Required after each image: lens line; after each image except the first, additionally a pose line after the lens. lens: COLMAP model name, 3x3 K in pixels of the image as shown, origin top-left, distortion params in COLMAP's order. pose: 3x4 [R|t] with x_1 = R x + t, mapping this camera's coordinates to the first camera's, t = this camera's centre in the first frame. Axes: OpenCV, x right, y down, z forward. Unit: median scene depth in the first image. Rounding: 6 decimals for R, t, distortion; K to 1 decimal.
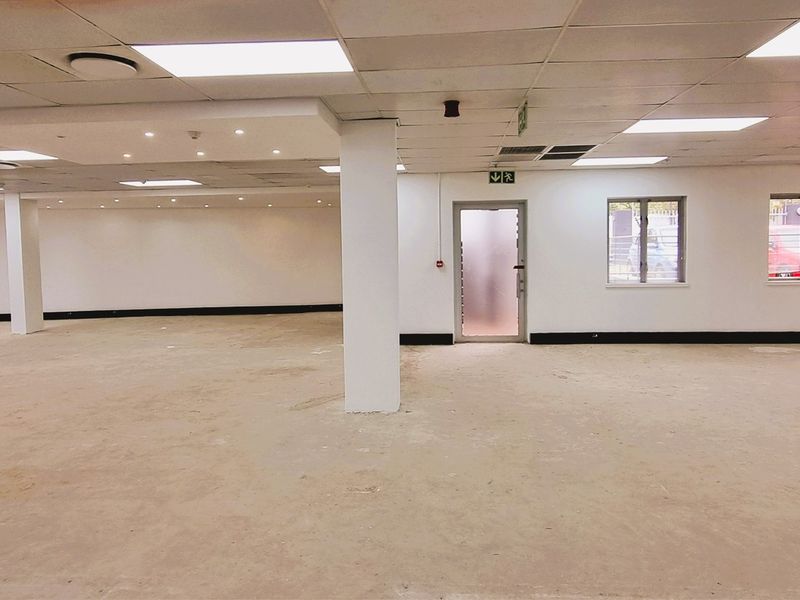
lens RADIAL K [[549.7, 0, 392.7], [0, 549.7, 274.8], [0, 0, 1]] dist [-0.003690, 0.004349]
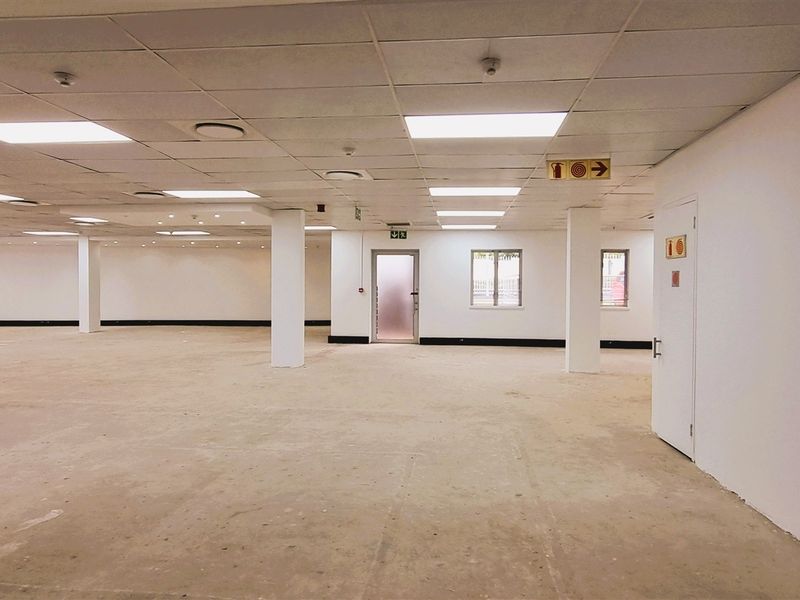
lens RADIAL K [[549.7, 0, 402.1], [0, 549.7, 299.7], [0, 0, 1]] dist [-0.003690, 0.004349]
pose [[0.998979, 0.023682, -0.038462, 0.256604], [-0.024284, 0.999589, -0.015264, 0.026582], [0.038084, 0.016183, 0.999143, -0.510140]]
